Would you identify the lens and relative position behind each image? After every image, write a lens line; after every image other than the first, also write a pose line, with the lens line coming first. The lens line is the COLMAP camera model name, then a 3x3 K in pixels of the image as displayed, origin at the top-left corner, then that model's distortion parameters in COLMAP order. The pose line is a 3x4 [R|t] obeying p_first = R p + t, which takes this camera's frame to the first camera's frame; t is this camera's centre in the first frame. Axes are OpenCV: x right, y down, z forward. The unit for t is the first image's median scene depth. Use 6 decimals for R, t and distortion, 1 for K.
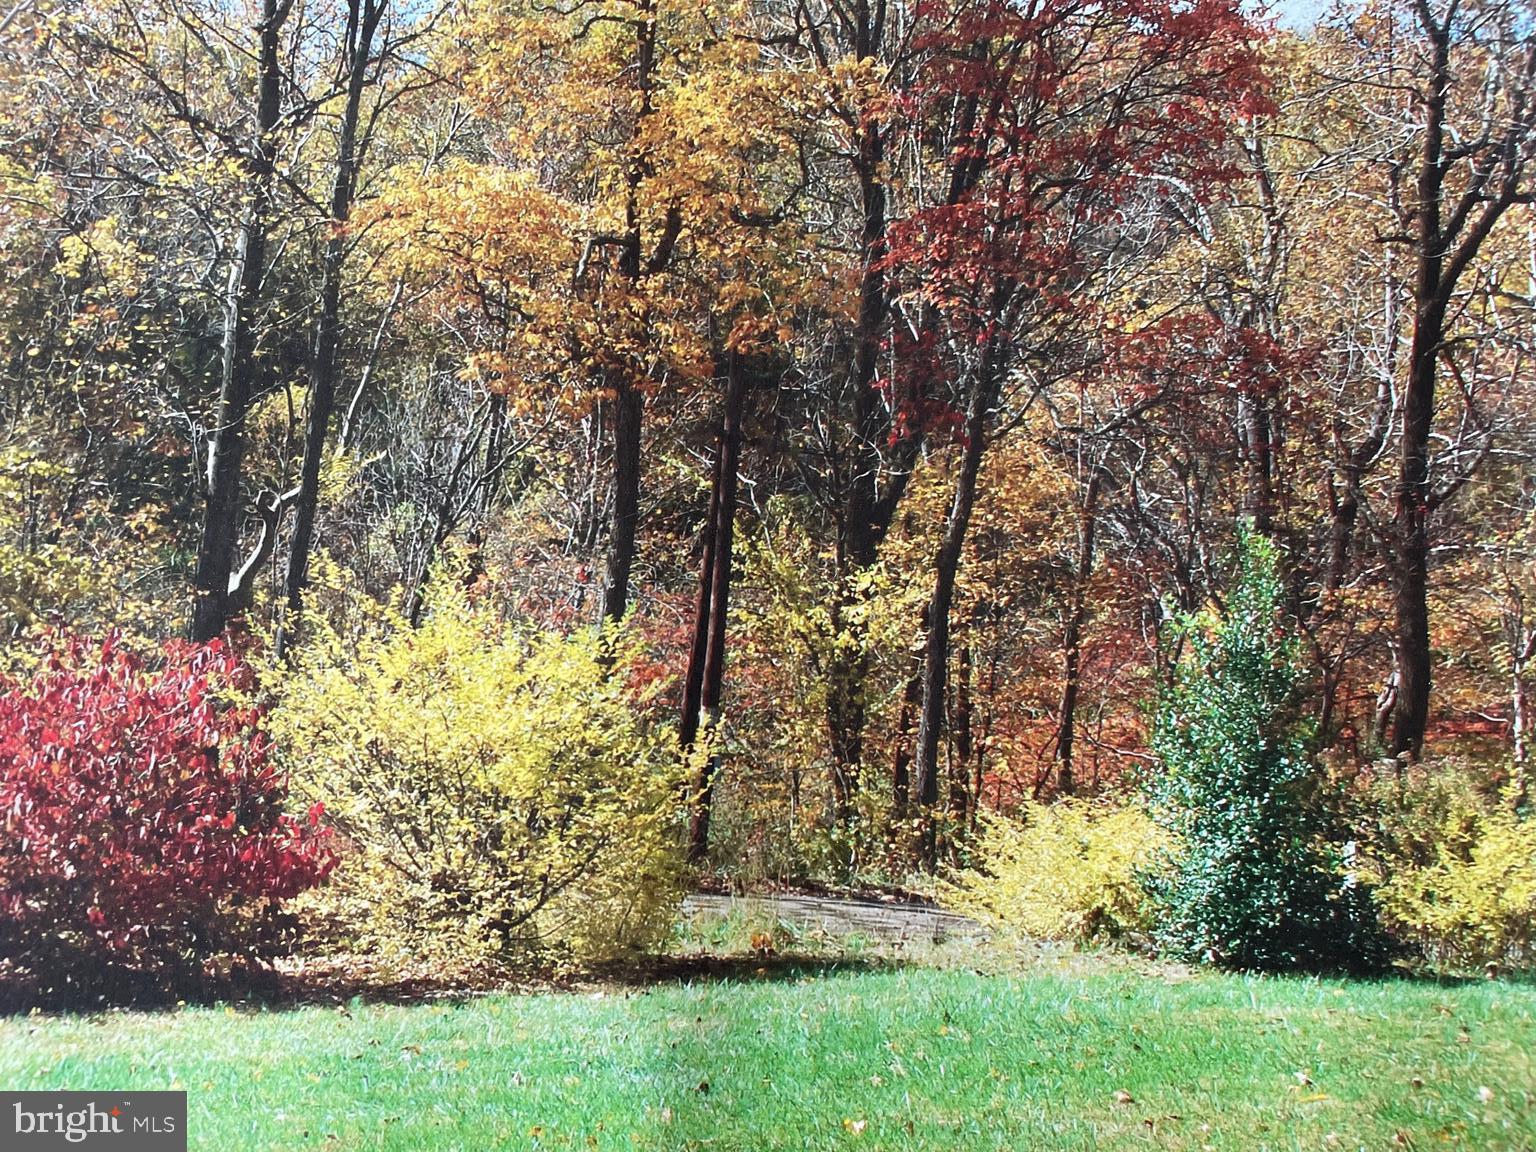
lens RADIAL K [[1153.7, 0, 764.5], [0, 1153.7, 557.3], [0, 0, 1]] dist [0.092567, -0.119306]
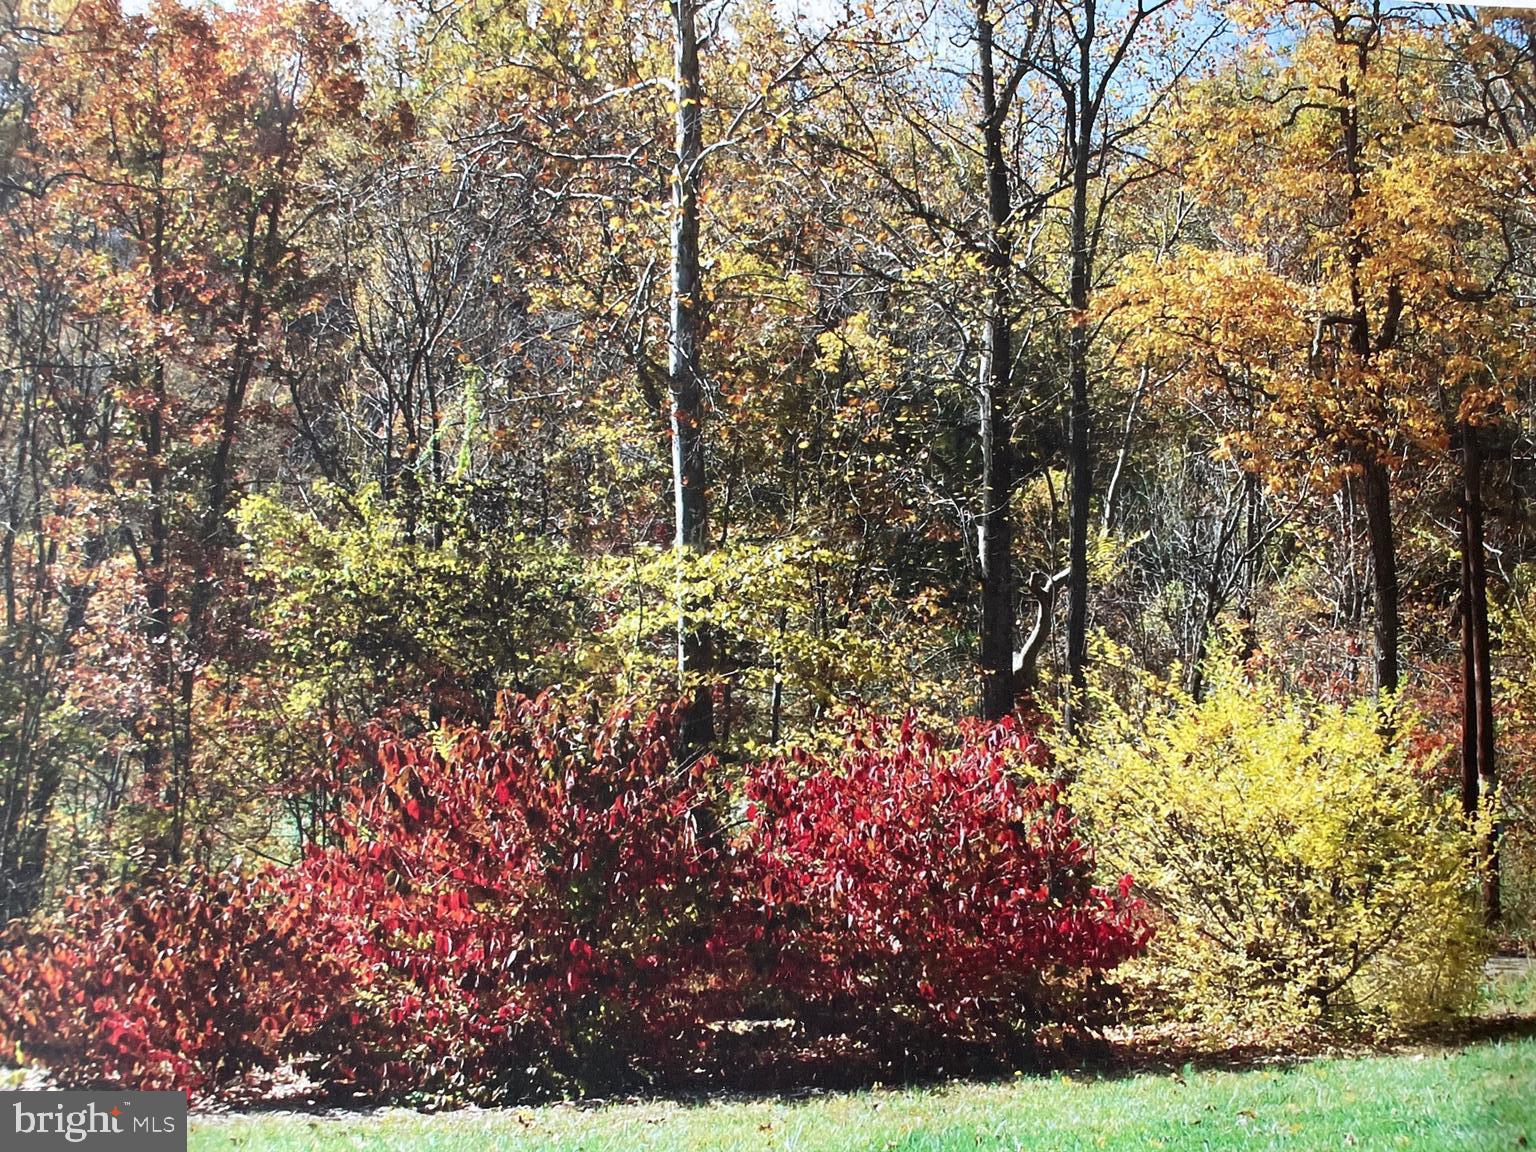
lens RADIAL K [[1153.7, 0, 764.5], [0, 1153.7, 557.3], [0, 0, 1]] dist [0.092567, -0.119306]
pose [[0.999635, -0.022942, 0.014291, -0.686538], [0.023057, 0.999703, -0.007913, -0.068038], [-0.014106, 0.008239, 0.999867, -0.031075]]
